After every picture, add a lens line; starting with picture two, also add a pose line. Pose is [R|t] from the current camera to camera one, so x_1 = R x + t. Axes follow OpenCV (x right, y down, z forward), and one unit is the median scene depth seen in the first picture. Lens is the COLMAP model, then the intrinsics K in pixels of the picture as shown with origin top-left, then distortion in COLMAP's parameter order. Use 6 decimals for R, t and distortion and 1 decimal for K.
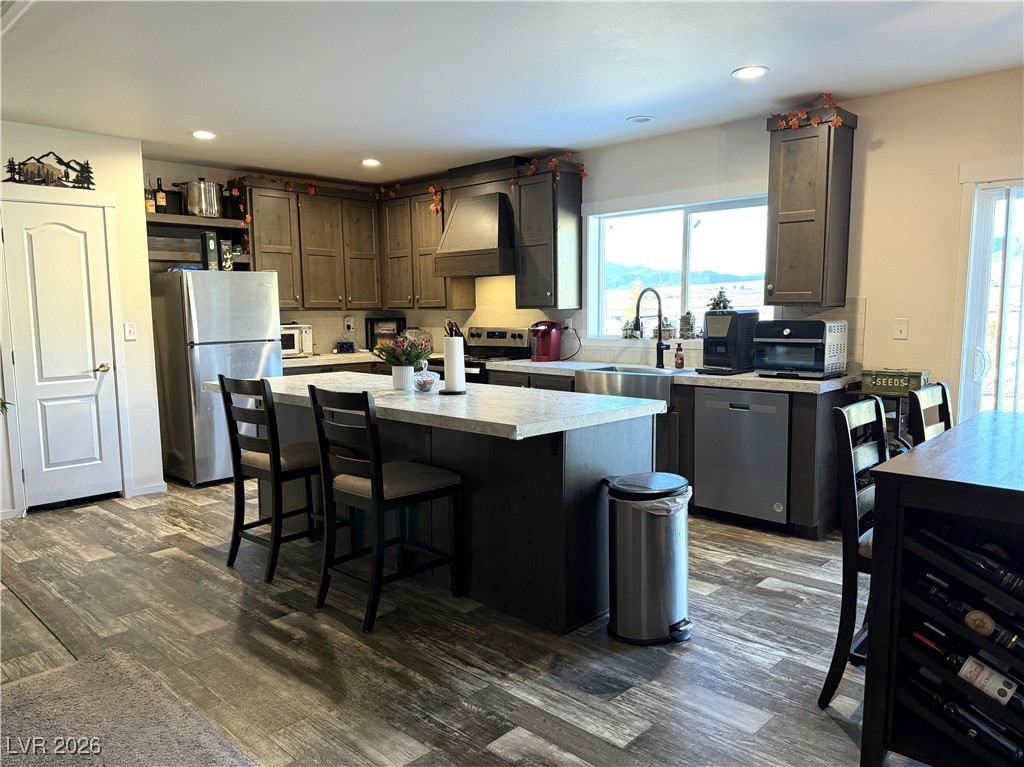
lens RADIAL K [[743.2, 0, 503.7], [0, 743.2, 379.3], [0, 0, 1]] dist [0.066315, -0.072755]
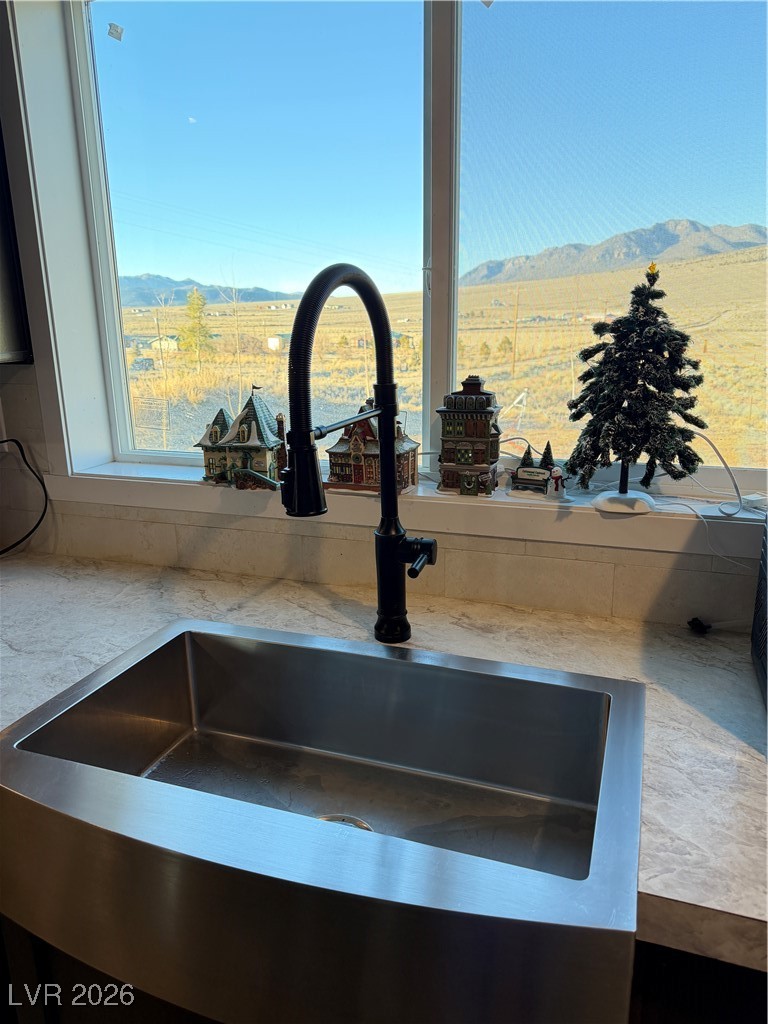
lens RADIAL K [[743.2, 0, 389.7], [0, 743.2, 513.1], [0, 0, 1]] dist [0.066315, -0.072755]
pose [[0.909714, -0.108815, 0.400725, 0.119911], [0.048293, 0.986230, 0.158172, -0.087288], [-0.412418, -0.124539, 0.902442, 0.787156]]
